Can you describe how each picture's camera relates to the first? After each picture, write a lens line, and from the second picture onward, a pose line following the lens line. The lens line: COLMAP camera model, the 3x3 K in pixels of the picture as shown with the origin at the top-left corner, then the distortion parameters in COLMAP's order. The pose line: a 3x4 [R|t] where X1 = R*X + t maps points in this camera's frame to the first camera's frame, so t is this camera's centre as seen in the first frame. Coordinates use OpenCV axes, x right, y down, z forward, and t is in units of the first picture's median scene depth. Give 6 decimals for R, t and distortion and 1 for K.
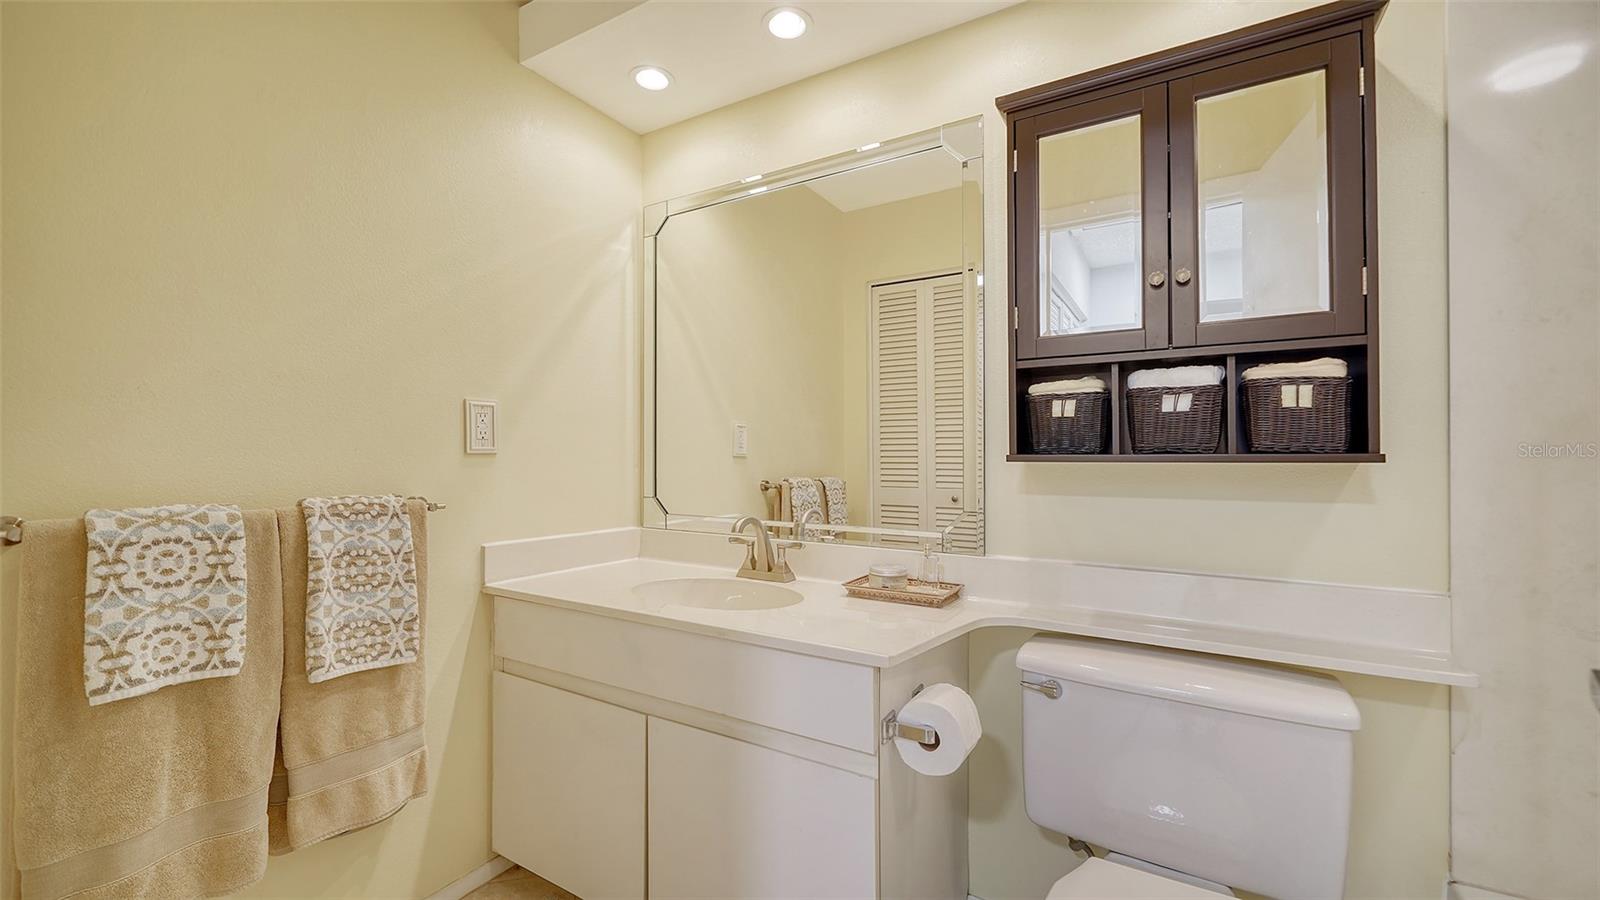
lens RADIAL K [[649.8, 0, 791.1], [0, 649.8, 453.5], [0, 0, 1]] dist [0.002911, -0.000149]
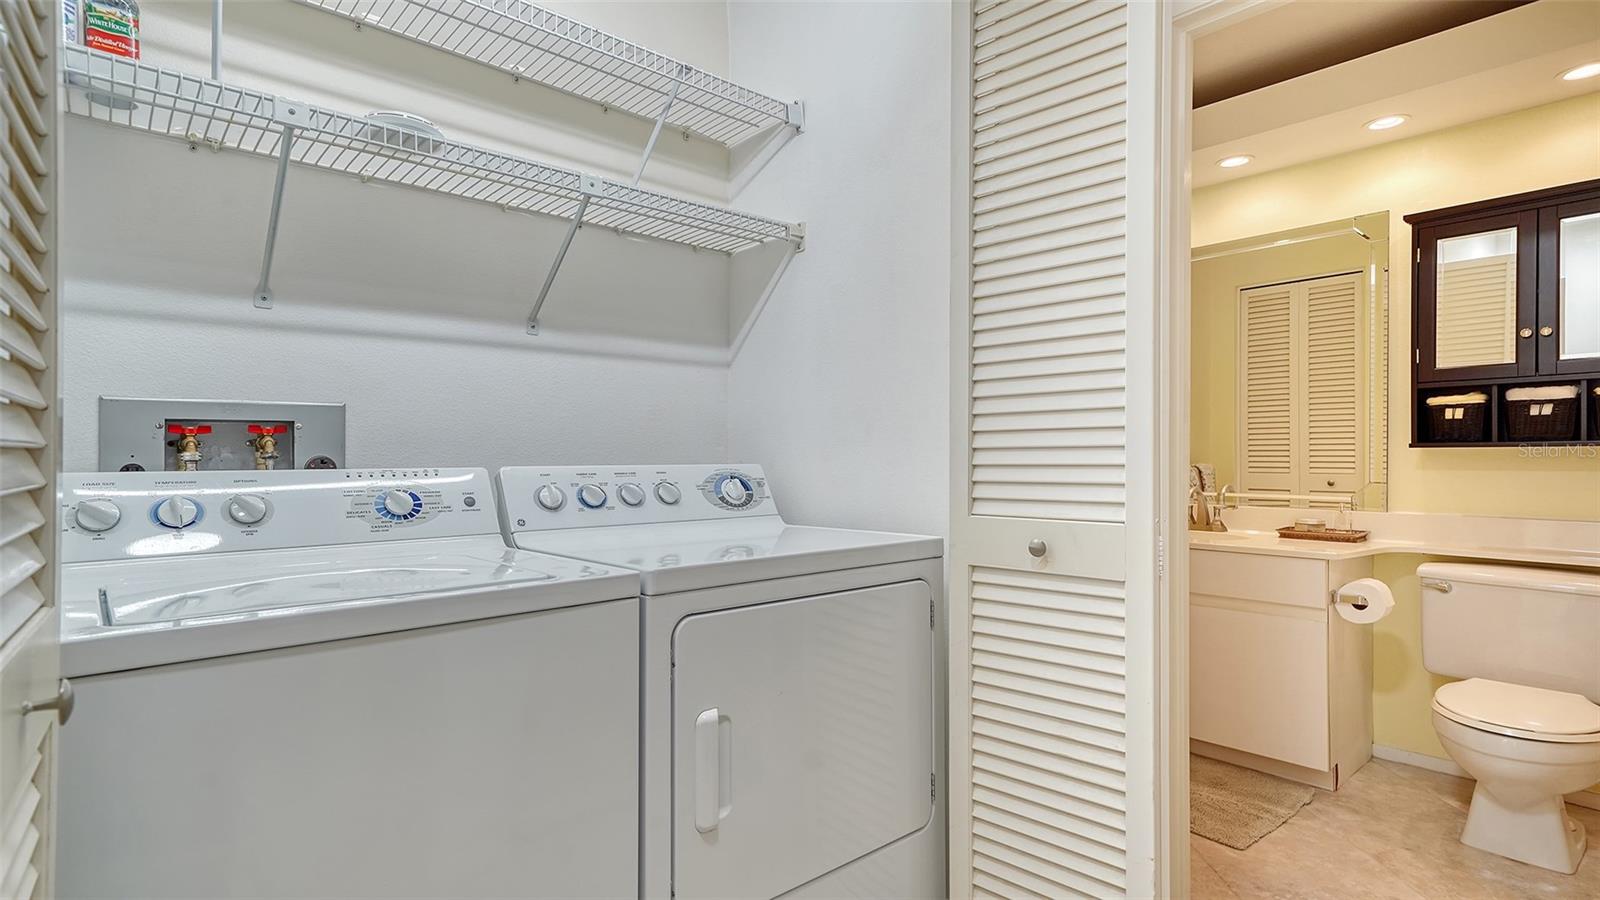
lens RADIAL K [[807.4, 0, 761.9], [0, 807.4, 471.9], [0, 0, 1]] dist [0.017039, 0.000318]
pose [[0.953390, -0.005992, -0.301681, -0.590590], [0.016390, 0.999355, 0.031945, -0.018962], [0.301296, -0.035400, 0.952873, -1.414793]]
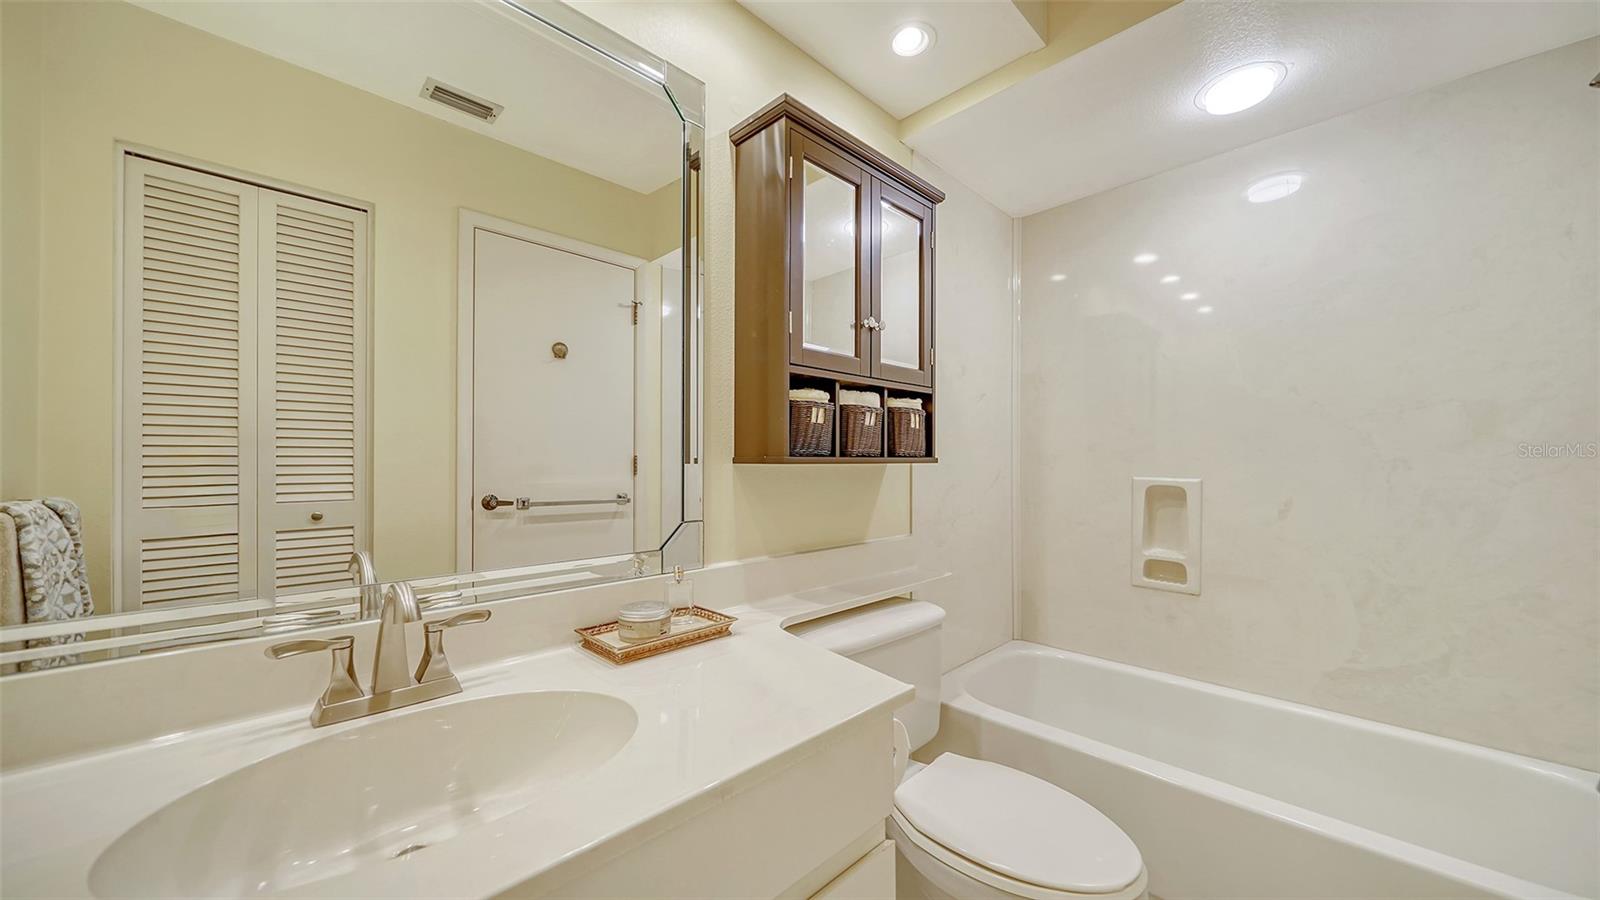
lens RADIAL K [[564.1, 0, 802.5], [0, 564.1, 450.8], [0, 0, 1]] dist [-0.000646, -0.000244]
pose [[0.240980, 0.012425, 0.970451, -0.518921], [-0.009693, 0.999899, -0.010395, -0.000025], [-0.970482, -0.006902, 0.241076, 0.802667]]
